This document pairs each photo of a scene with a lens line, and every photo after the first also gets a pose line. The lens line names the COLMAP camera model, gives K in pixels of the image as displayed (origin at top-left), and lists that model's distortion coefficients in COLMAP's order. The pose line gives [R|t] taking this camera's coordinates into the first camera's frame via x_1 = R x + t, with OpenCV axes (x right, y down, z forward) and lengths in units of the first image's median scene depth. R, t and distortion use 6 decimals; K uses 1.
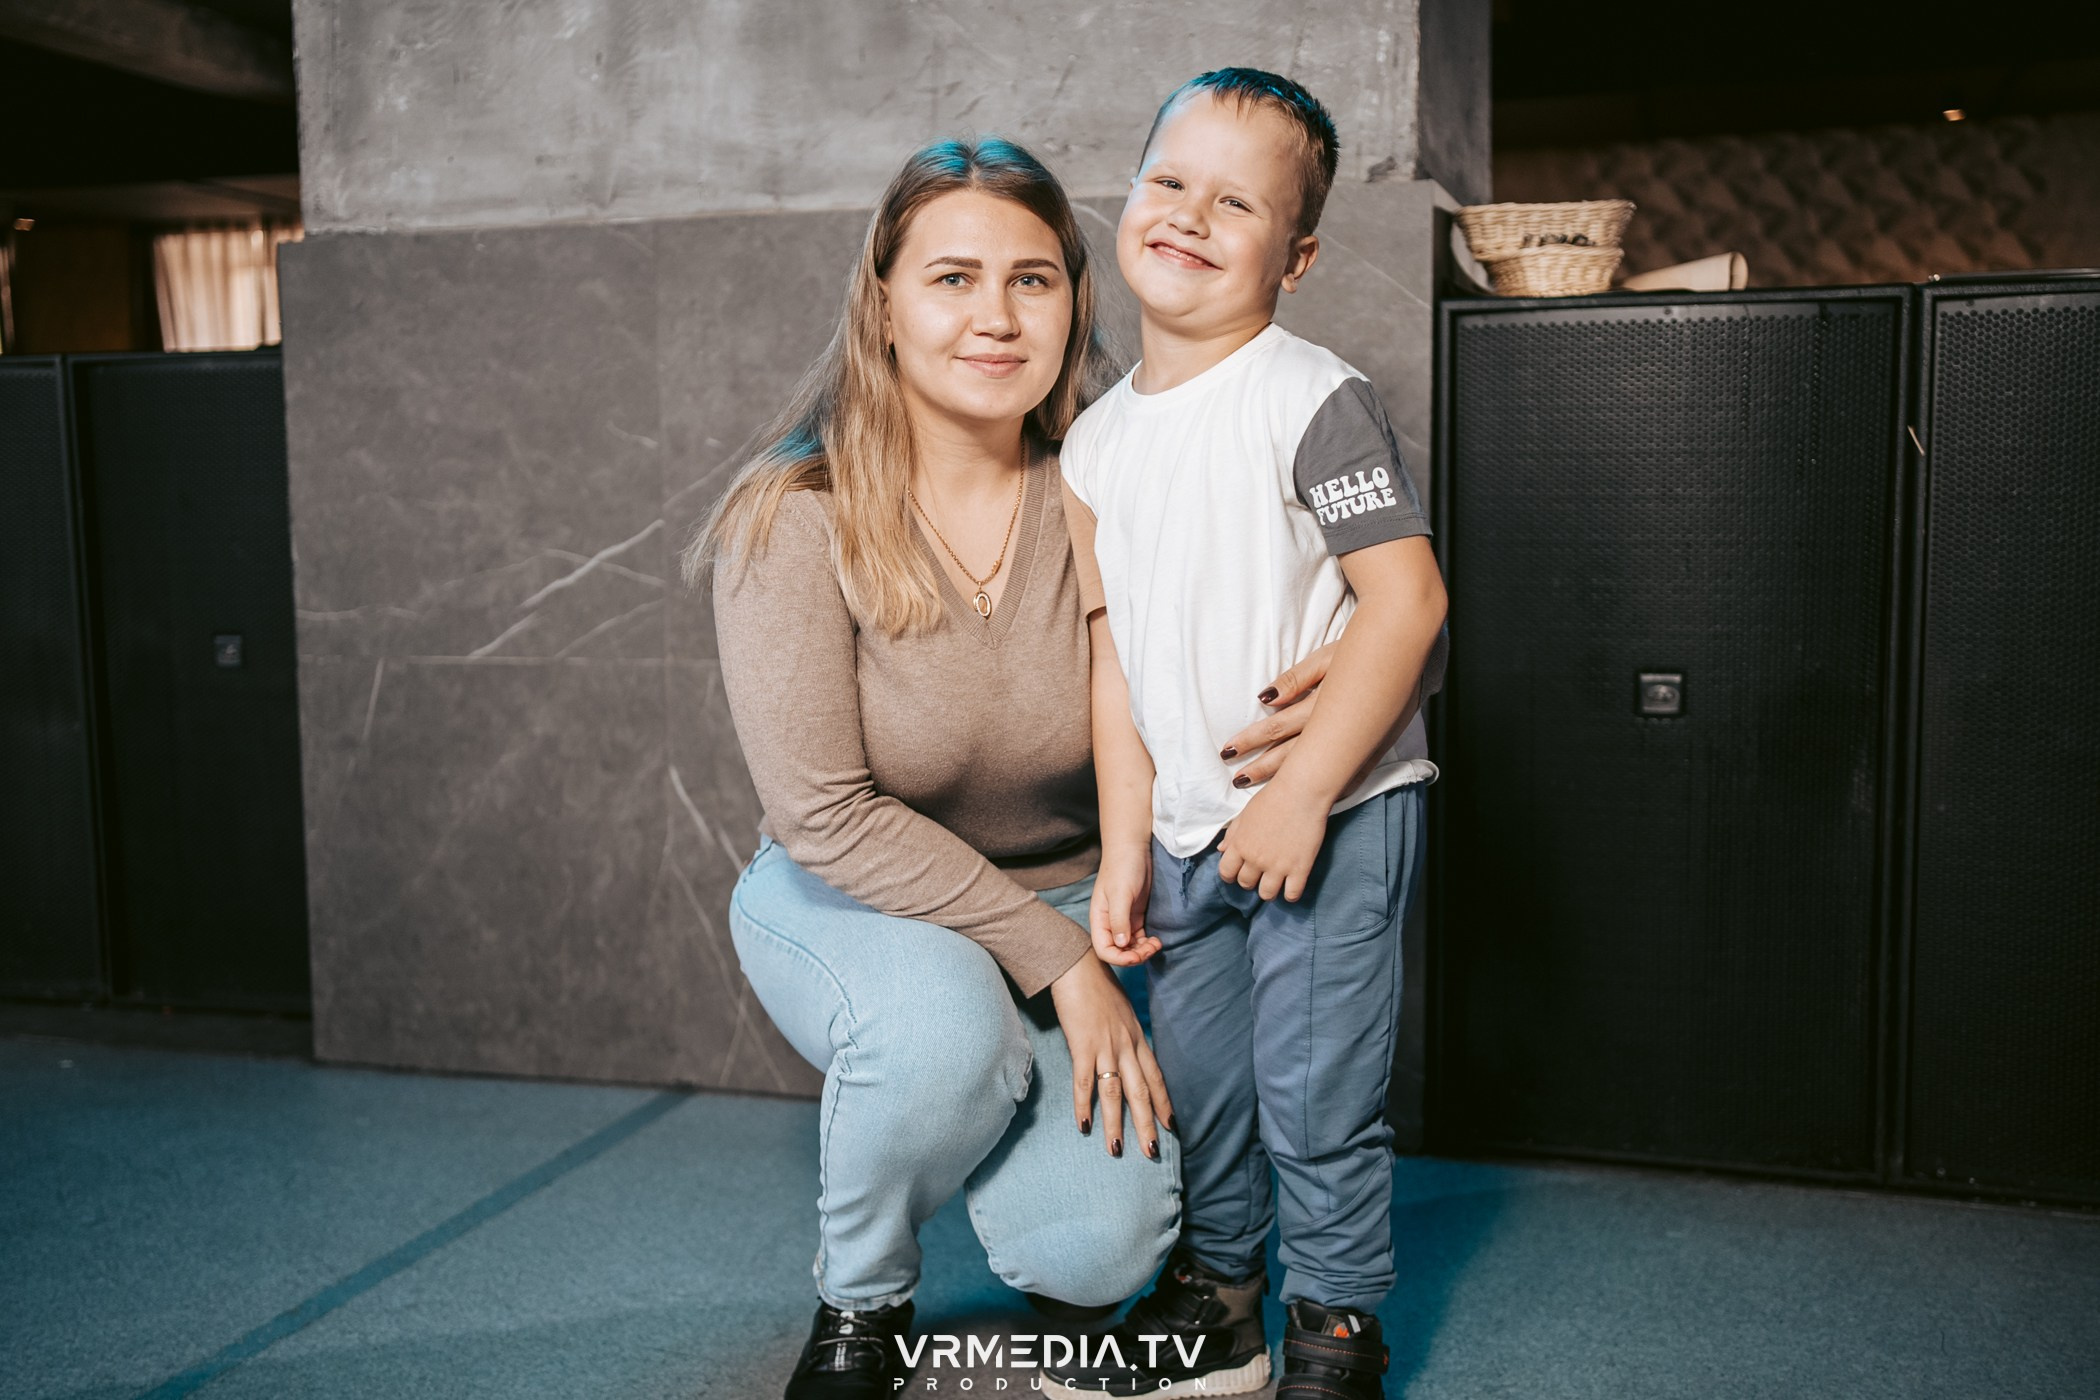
lens RADIAL K [[2144.5, 0, 1051.5], [0, 2144.5, 694.3], [0, 0, 1]] dist [-0.022191, 0.140599]
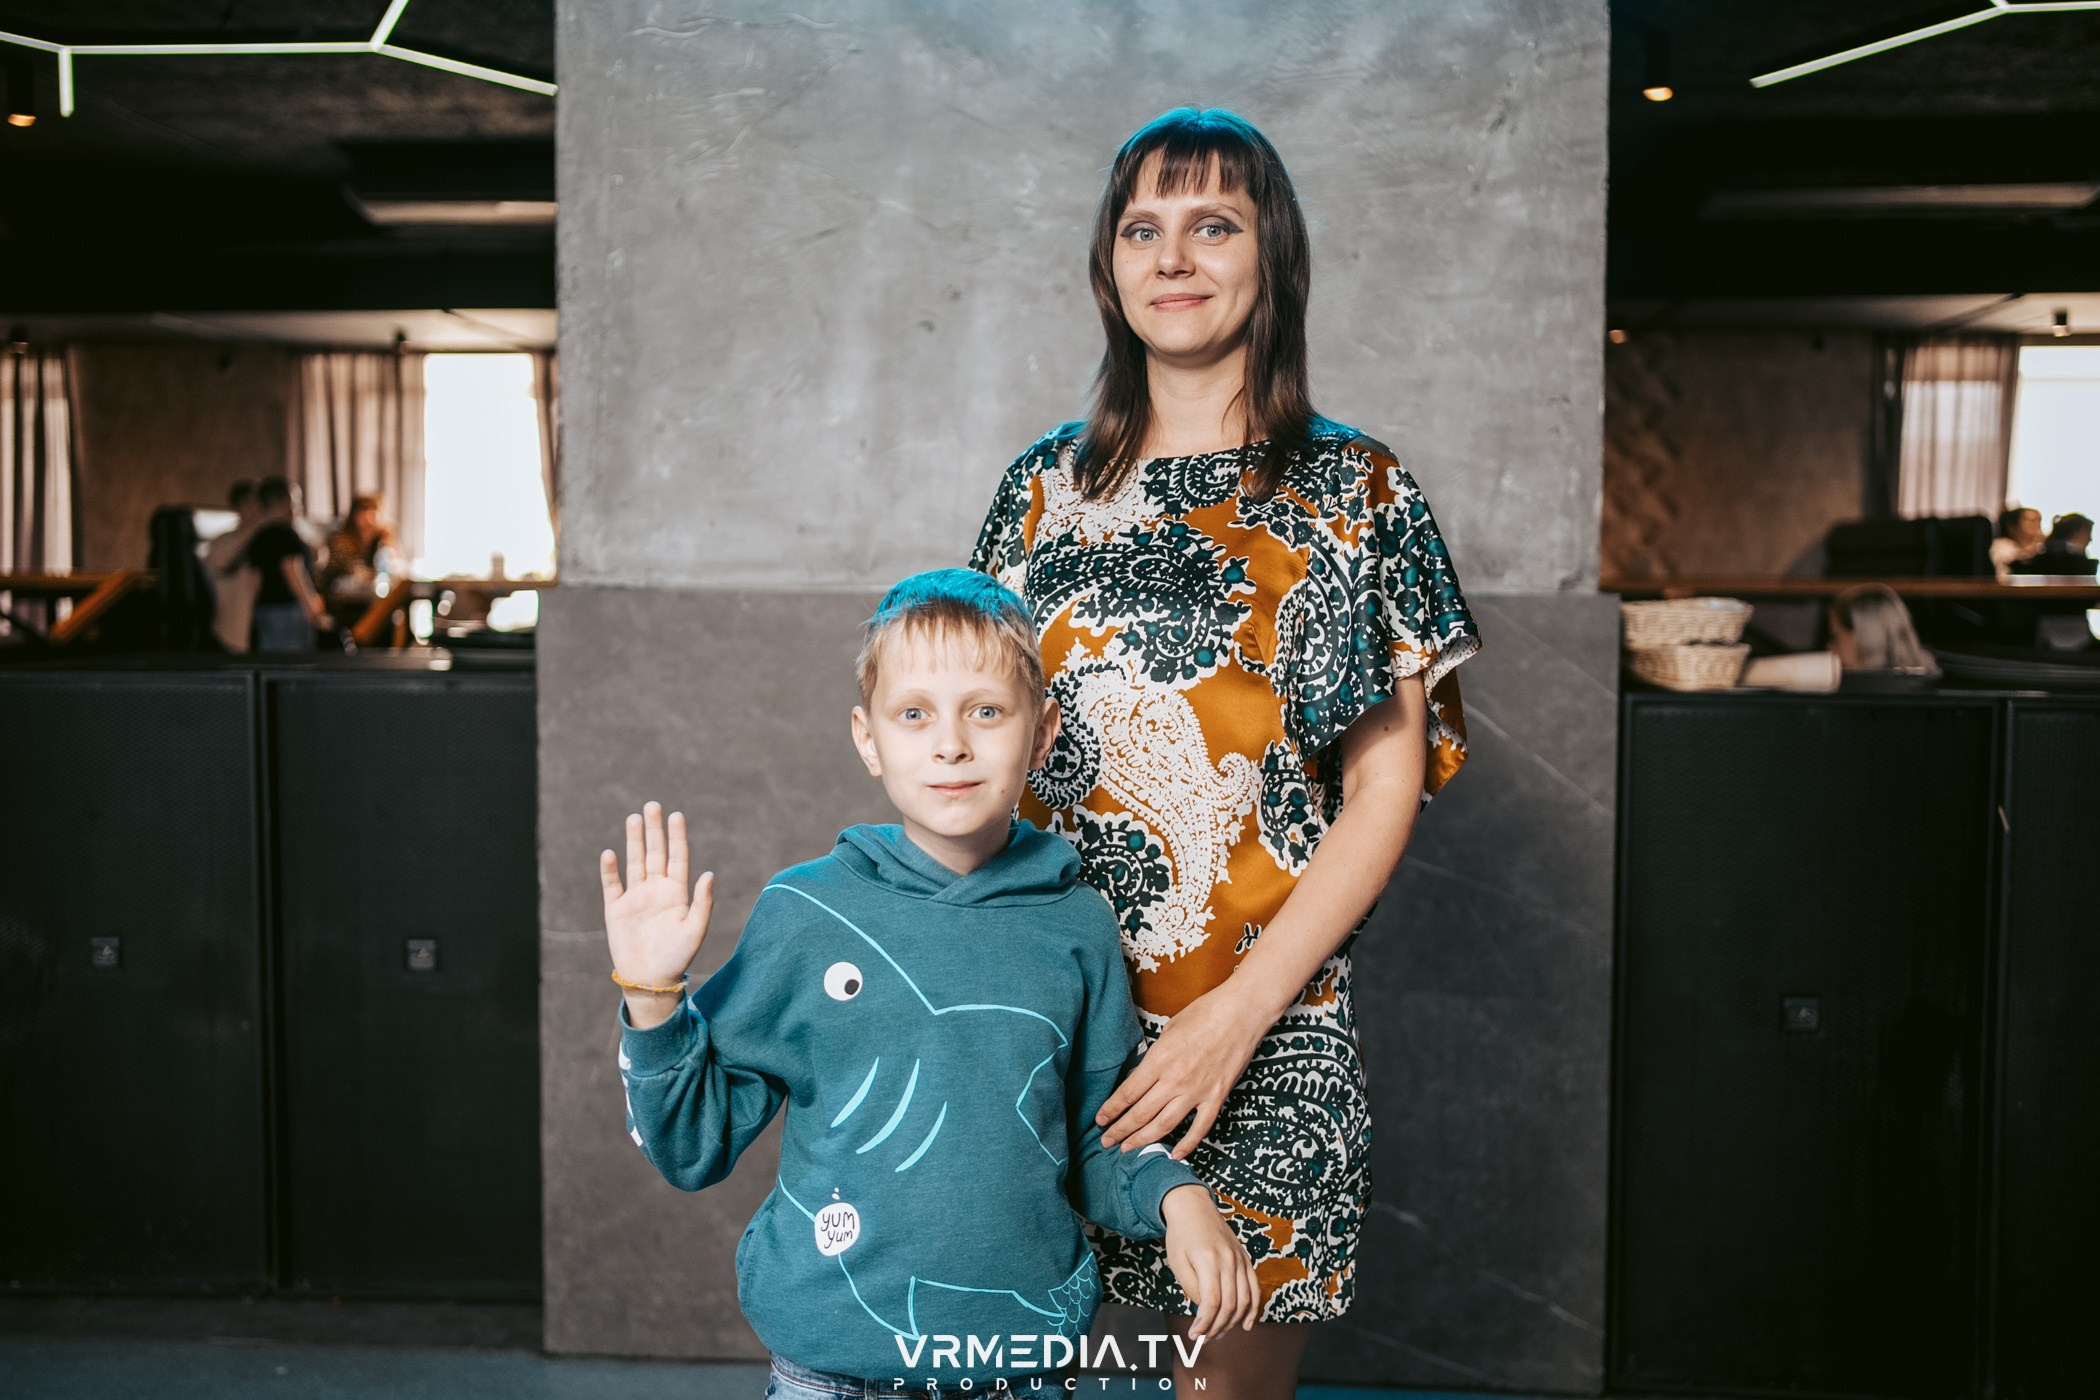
lens RADIAL K [[2154.8, 0, 1050.7], [0, 2154.8, 694.0], [0, 0, 1]] dist [-0.021689, 0.128163]
pose [[0.978343, 0.003555, 0.206959, -0.340119], [0.005117, 0.999131, -0.041355, -0.116192], [-0.206926, 0.041518, 0.977475, -0.114002]]
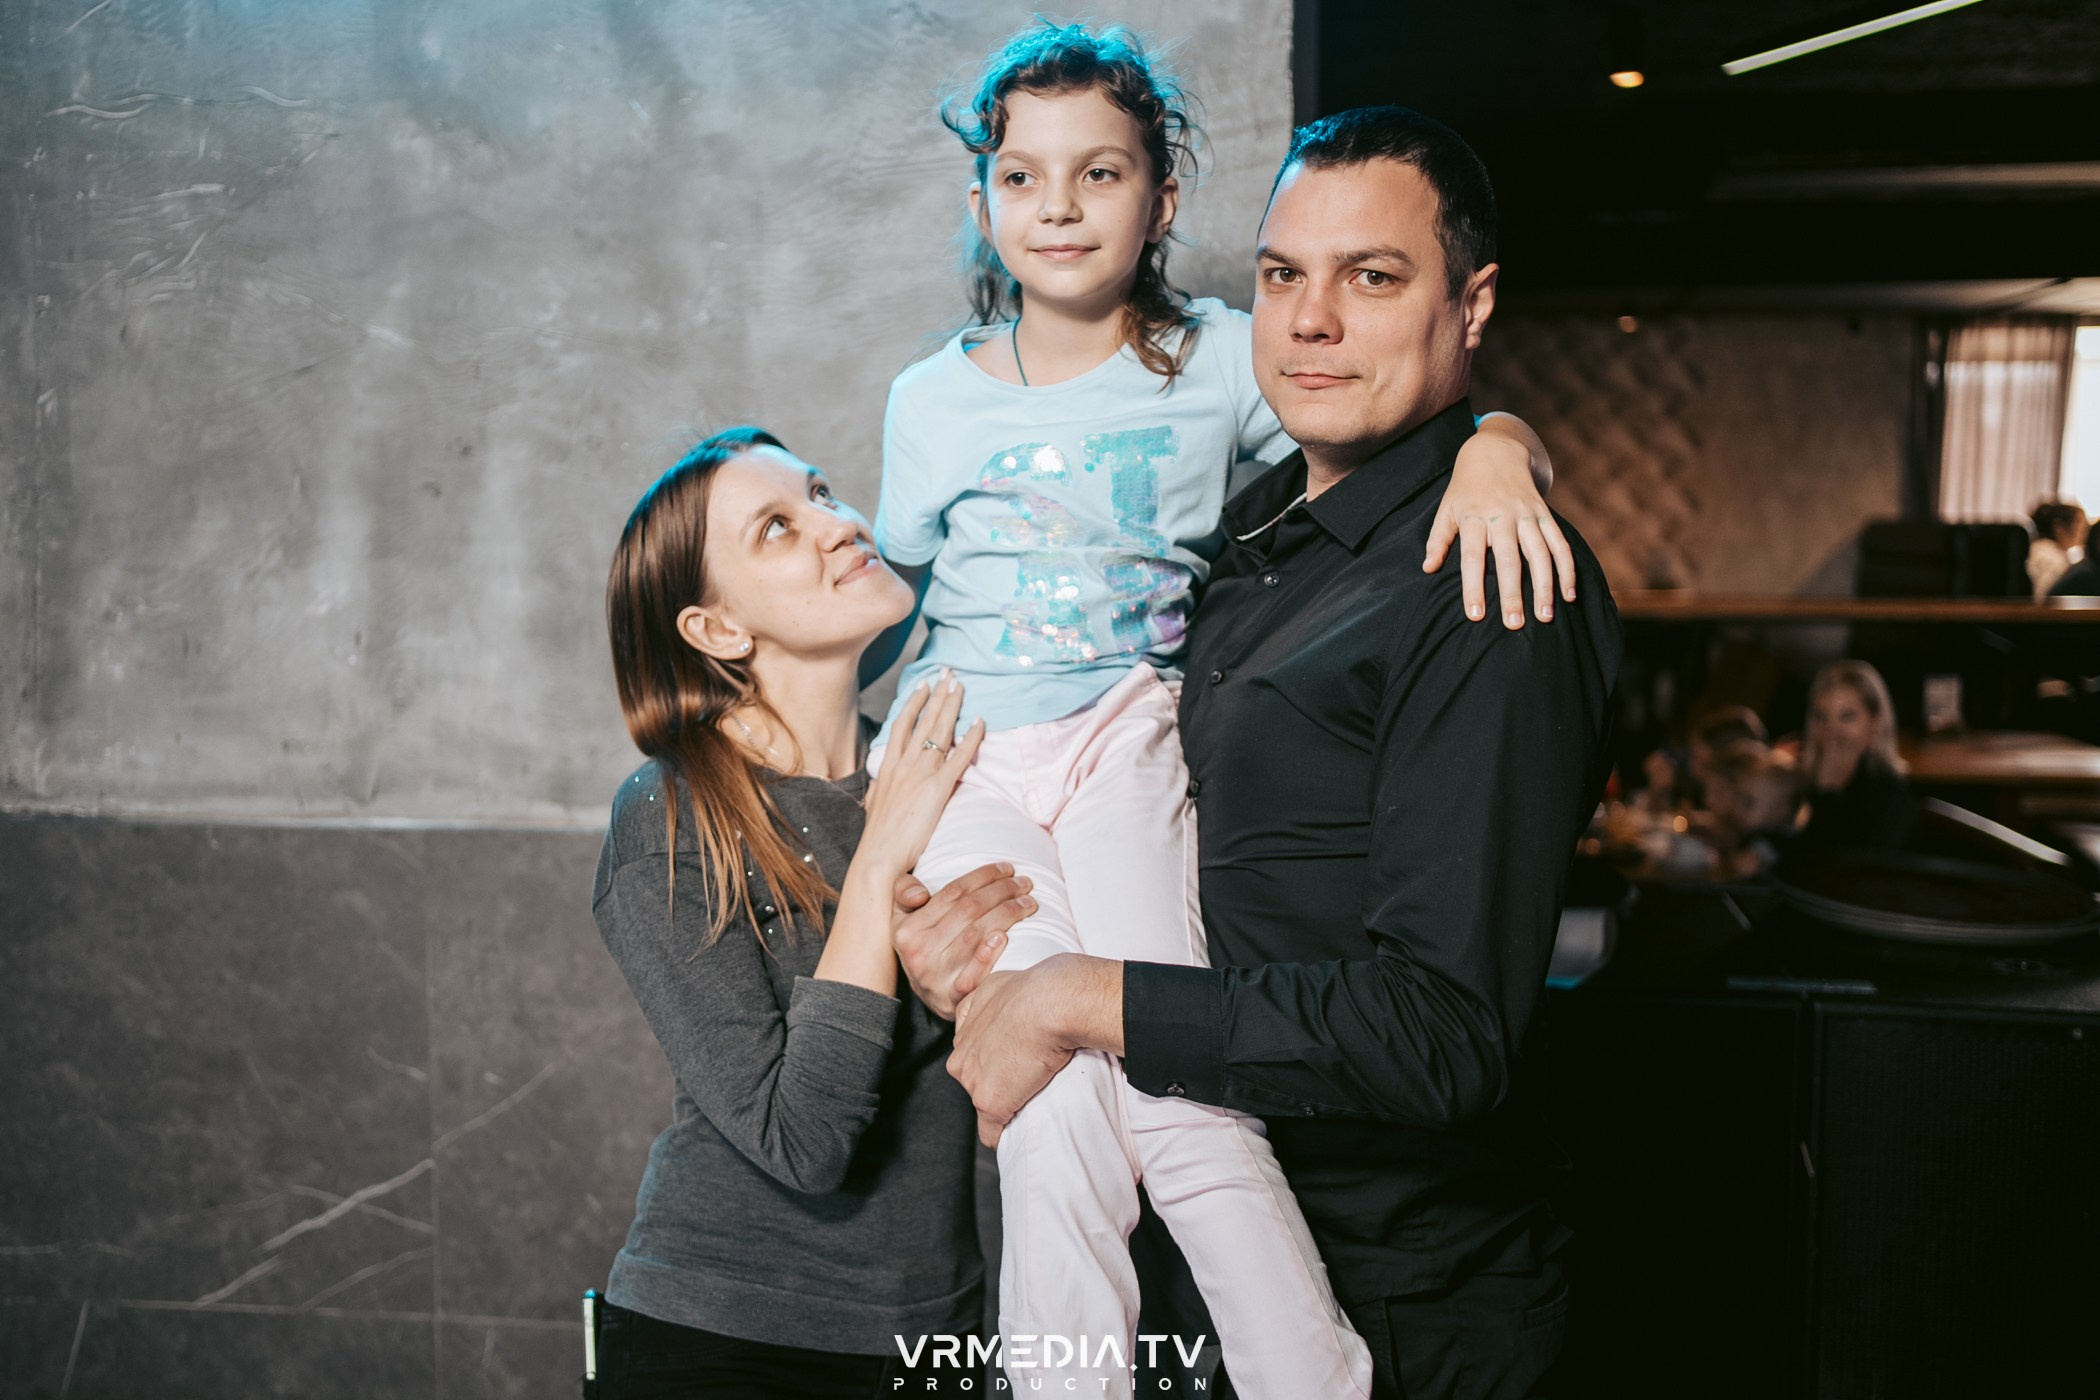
lens RADIAL K [[2096.4, 0, 1048.5], [0, 2096.4, 695.6], [0, 0, 1]] dist [-0.030763, 0.163922]
pose [[0.988159, -0.002185, 0.153415, -0.061184], [0.003316, 0.999969, -0.007119, -0.260451], [-0.153394, 0.007544, 0.988136, 0.103130]]
